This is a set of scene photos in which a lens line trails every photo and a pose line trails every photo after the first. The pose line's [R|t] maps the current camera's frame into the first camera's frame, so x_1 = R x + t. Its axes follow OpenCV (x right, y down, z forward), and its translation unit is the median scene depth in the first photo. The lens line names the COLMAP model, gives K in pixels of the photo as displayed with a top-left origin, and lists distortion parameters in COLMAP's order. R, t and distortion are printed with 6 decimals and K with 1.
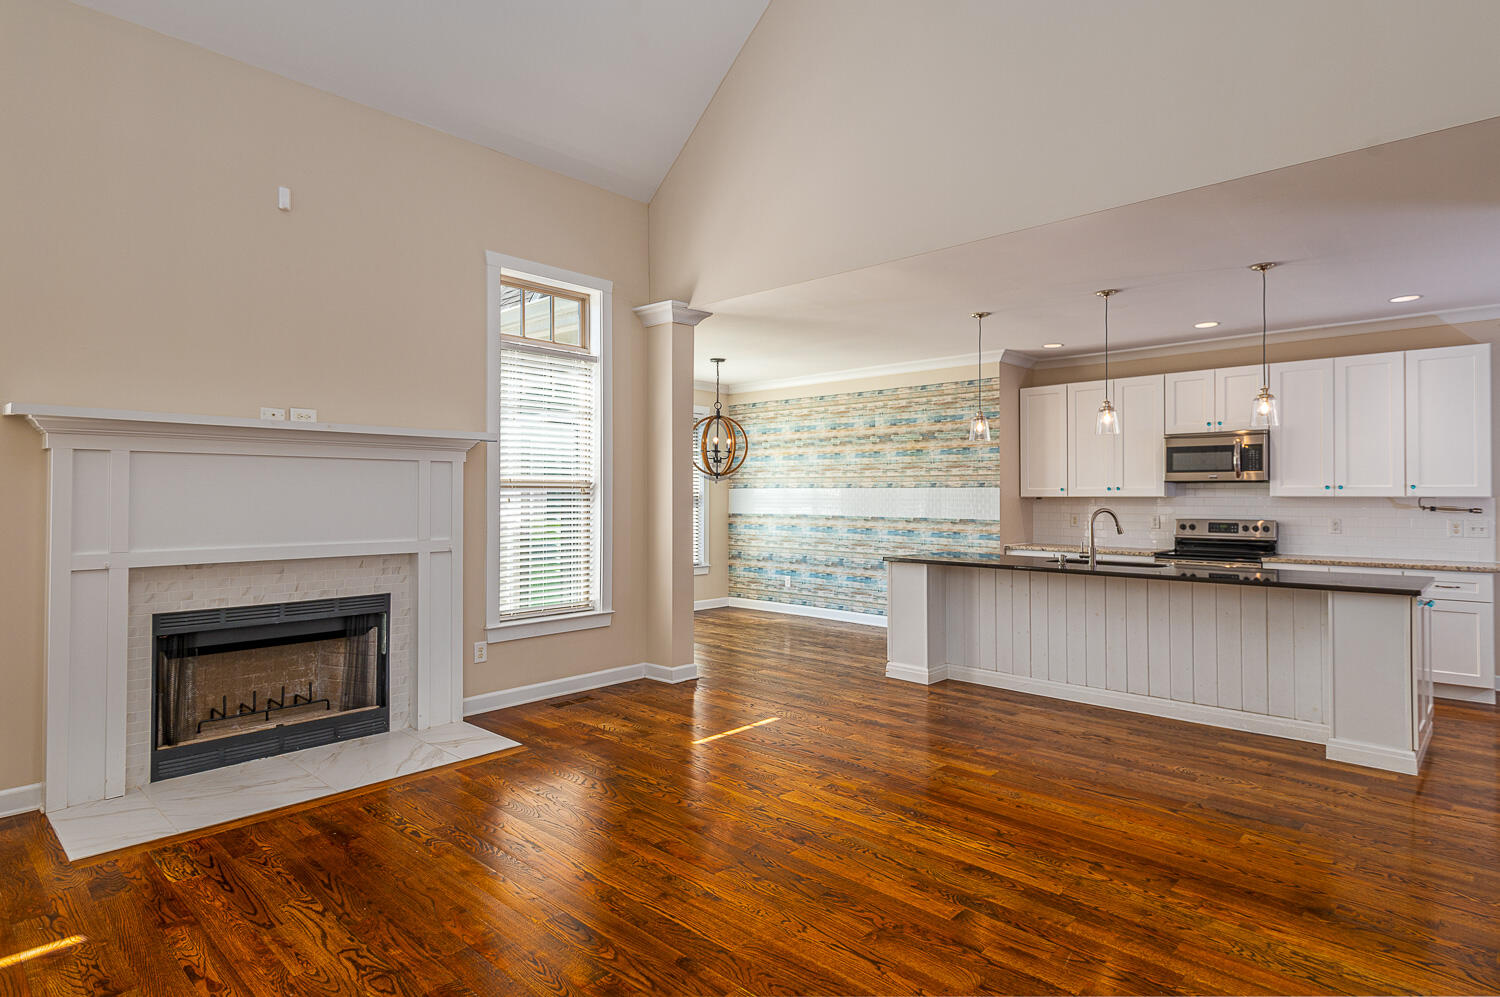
lens RADIAL K [[791.4, 0, 811.2], [0, 791.4, 499.4], [0, 0, 1]] dist [0.022553, -0.007939]
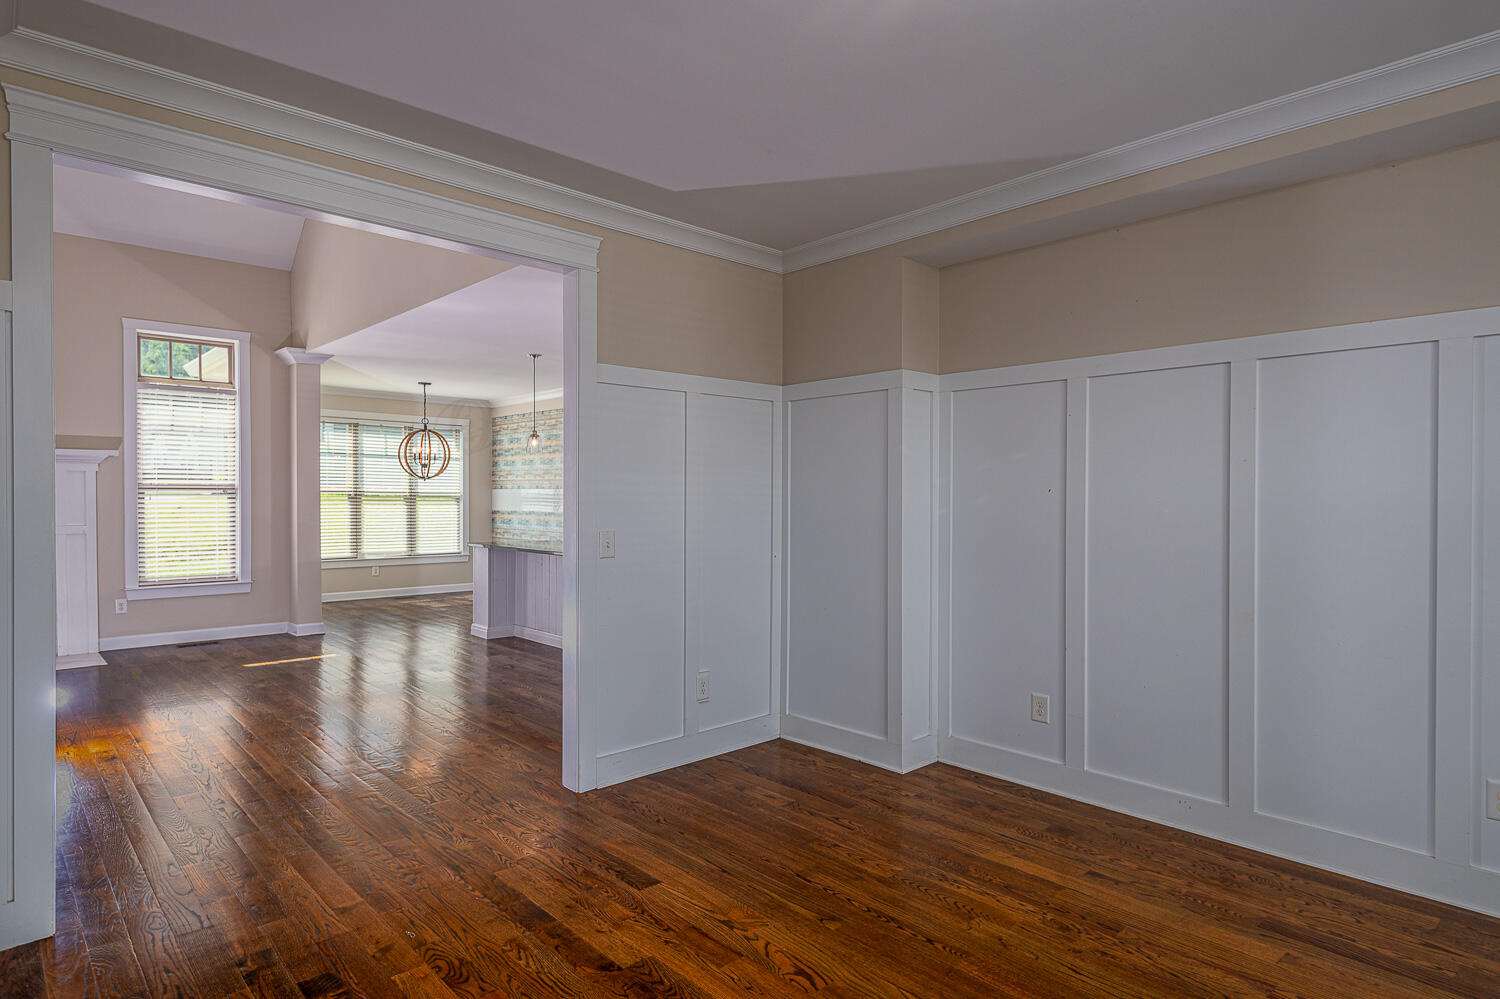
lens RADIAL K [[831.4, 0, 796.1], [0, 831.4, 519.0], [0, 0, 1]] dist [0.023505, 0.000200]
pose [[0.997381, 0.004355, -0.072198, 0.734803], [-0.002654, 0.999717, 0.023648, 0.000208], [0.072281, -0.023395, 0.997110, -0.328026]]
